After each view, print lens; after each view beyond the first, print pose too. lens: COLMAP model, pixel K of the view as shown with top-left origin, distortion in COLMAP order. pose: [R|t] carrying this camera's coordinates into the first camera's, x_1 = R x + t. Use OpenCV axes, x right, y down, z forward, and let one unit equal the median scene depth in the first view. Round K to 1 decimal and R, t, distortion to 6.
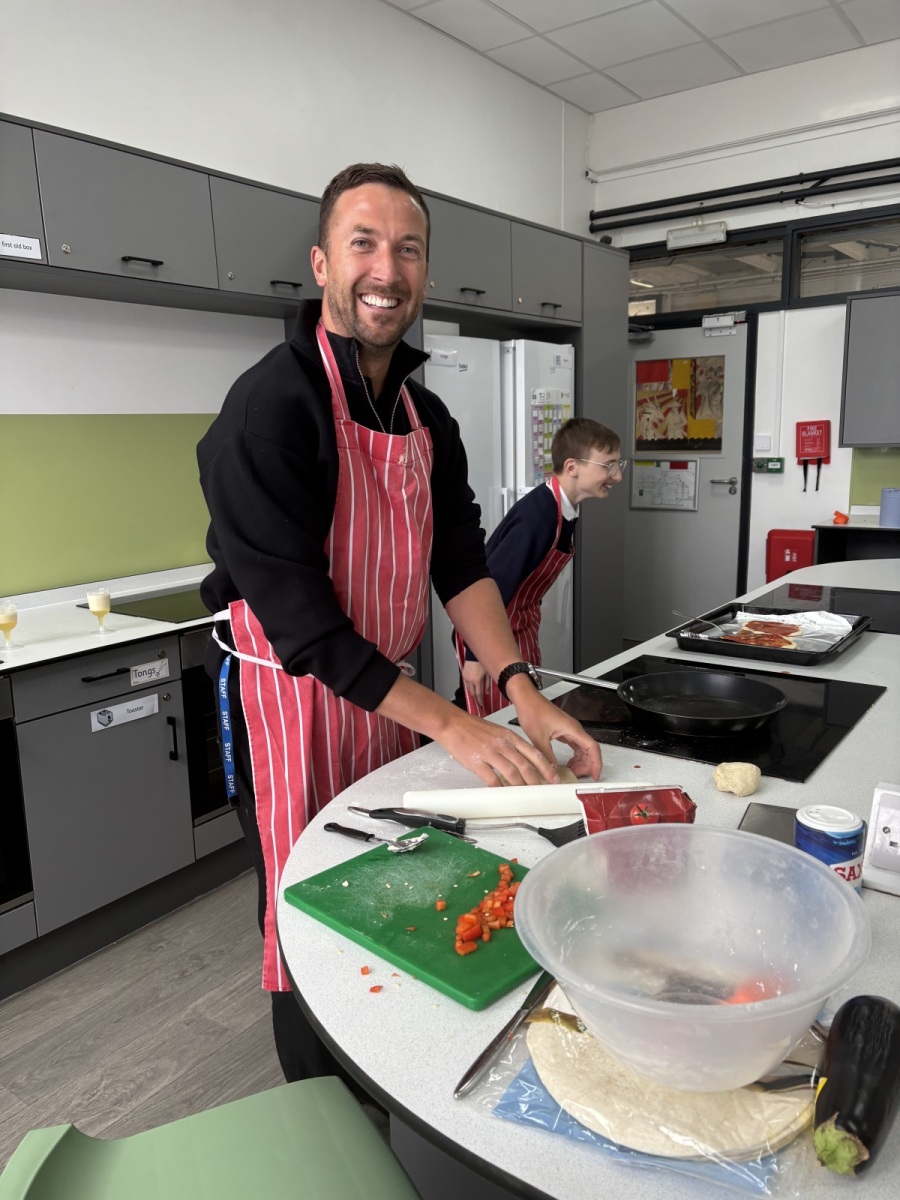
lens RADIAL K [[906.5, 0, 447.3], [0, 906.5, 594.7], [0, 0, 1]] dist [0.047918, 0.011181]
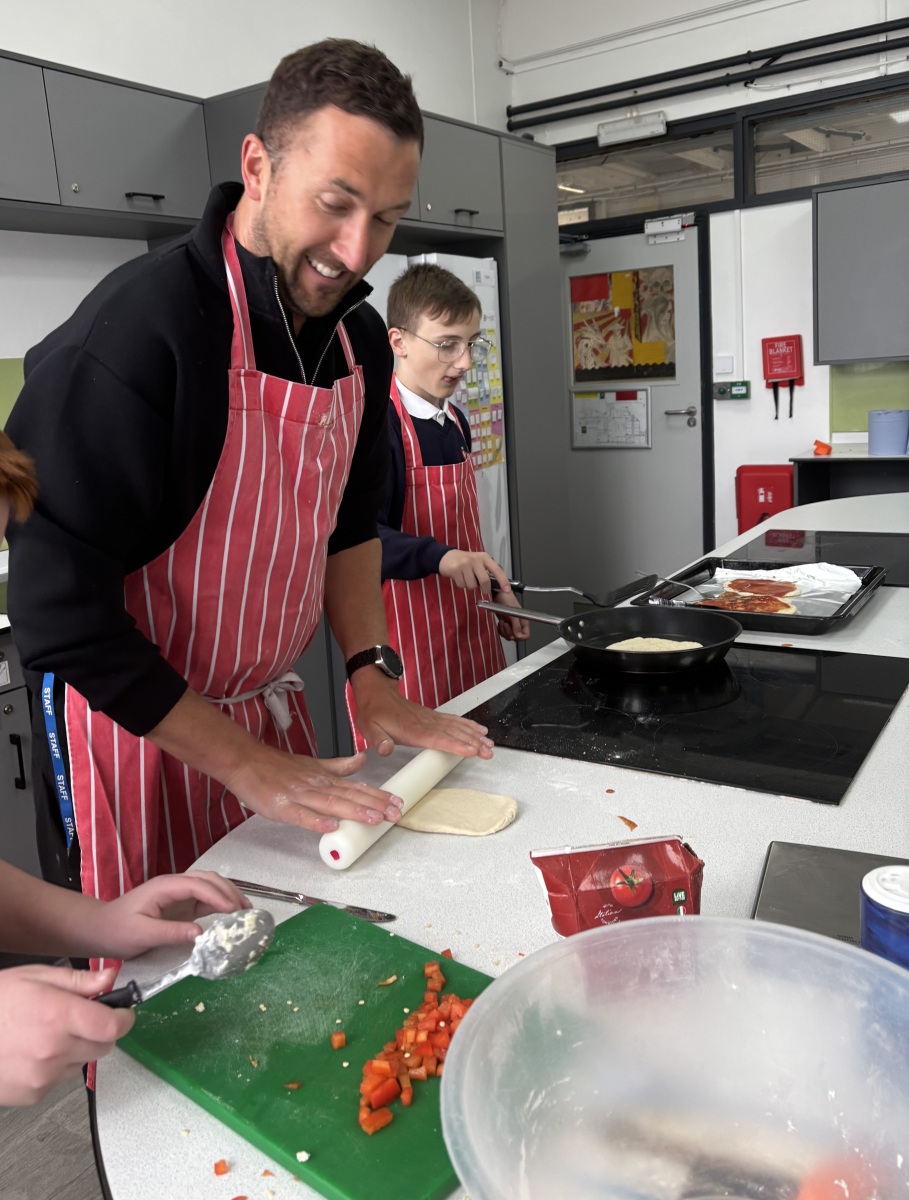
lens RADIAL K [[1028.0, 0, 384.9], [0, 1028.0, 515.6], [0, 0, 1]] dist [0.060021, -0.019137]
pose [[0.998717, -0.047521, 0.017518, 0.008537], [0.048188, 0.998043, -0.039860, -0.003400], [-0.015589, 0.040653, 0.999052, 0.058224]]
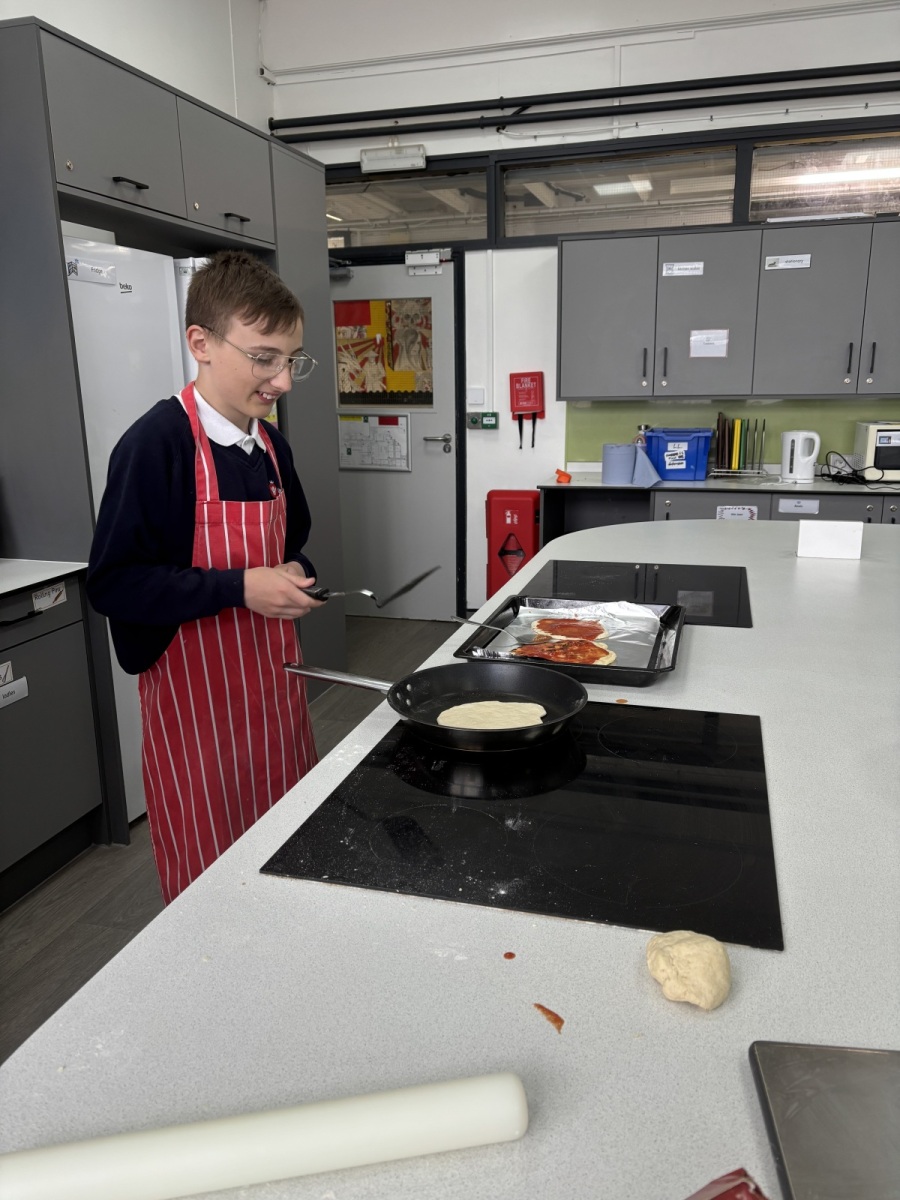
lens RADIAL K [[906.5, 0, 442.0], [0, 906.5, 575.7], [0, 0, 1]] dist [0.047918, 0.011181]
pose [[0.941657, -0.061967, 0.330820, -0.001017], [0.052918, 0.997939, 0.036301, -0.025212], [-0.332387, -0.016677, 0.942996, 0.179820]]
